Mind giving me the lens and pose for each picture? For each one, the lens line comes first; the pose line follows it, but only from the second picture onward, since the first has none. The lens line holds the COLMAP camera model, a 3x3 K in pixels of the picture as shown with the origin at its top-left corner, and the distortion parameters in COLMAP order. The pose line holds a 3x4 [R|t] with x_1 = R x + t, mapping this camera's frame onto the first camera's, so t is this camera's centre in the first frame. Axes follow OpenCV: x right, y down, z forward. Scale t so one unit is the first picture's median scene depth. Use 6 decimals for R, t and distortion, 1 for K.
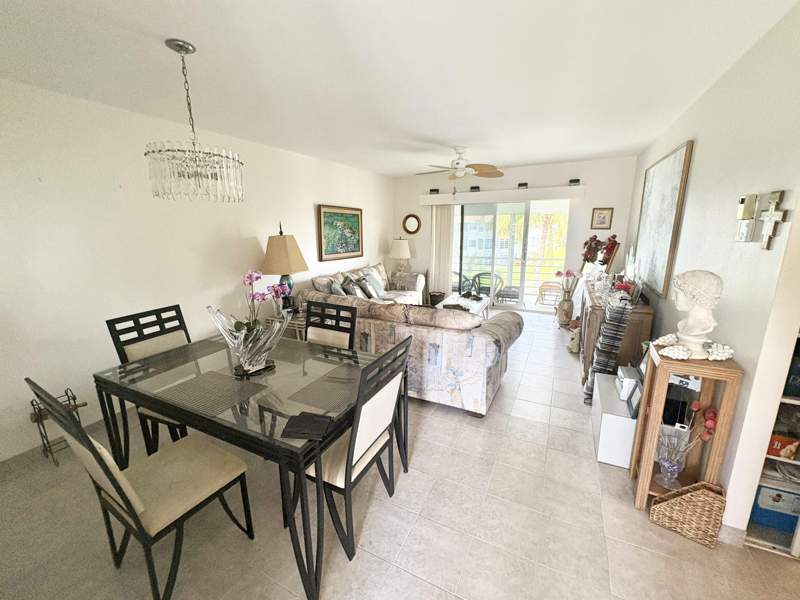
lens RADIAL K [[329.5, 0, 400.0], [0, 329.5, 300.0], [0, 0, 1]] dist [0.000256, 0.000137]
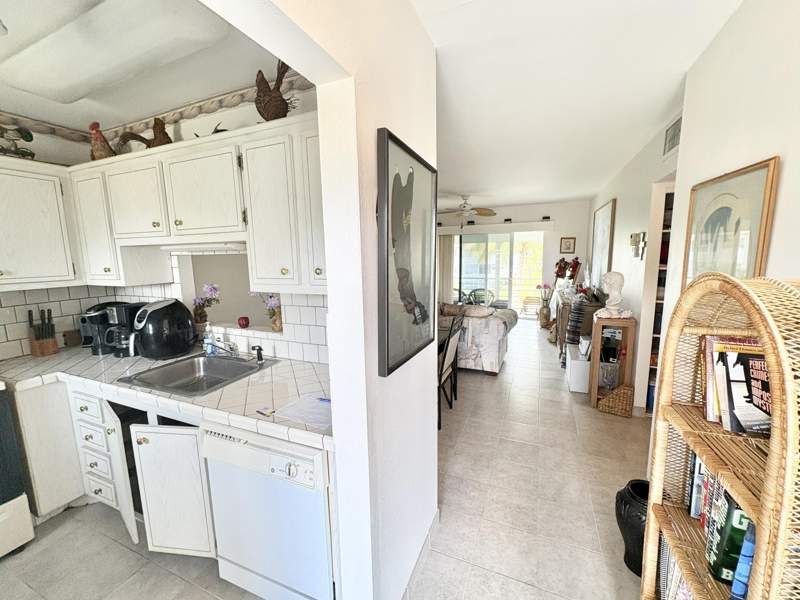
lens RADIAL K [[329.5, 0, 400.0], [0, 329.5, 300.0], [0, 0, 1]] dist [0.000256, 0.000137]
pose [[0.998174, -0.013791, 0.058809, -0.214256], [0.018430, 0.996699, -0.079070, 0.096700], [-0.057524, 0.080010, 0.995133, -0.395714]]
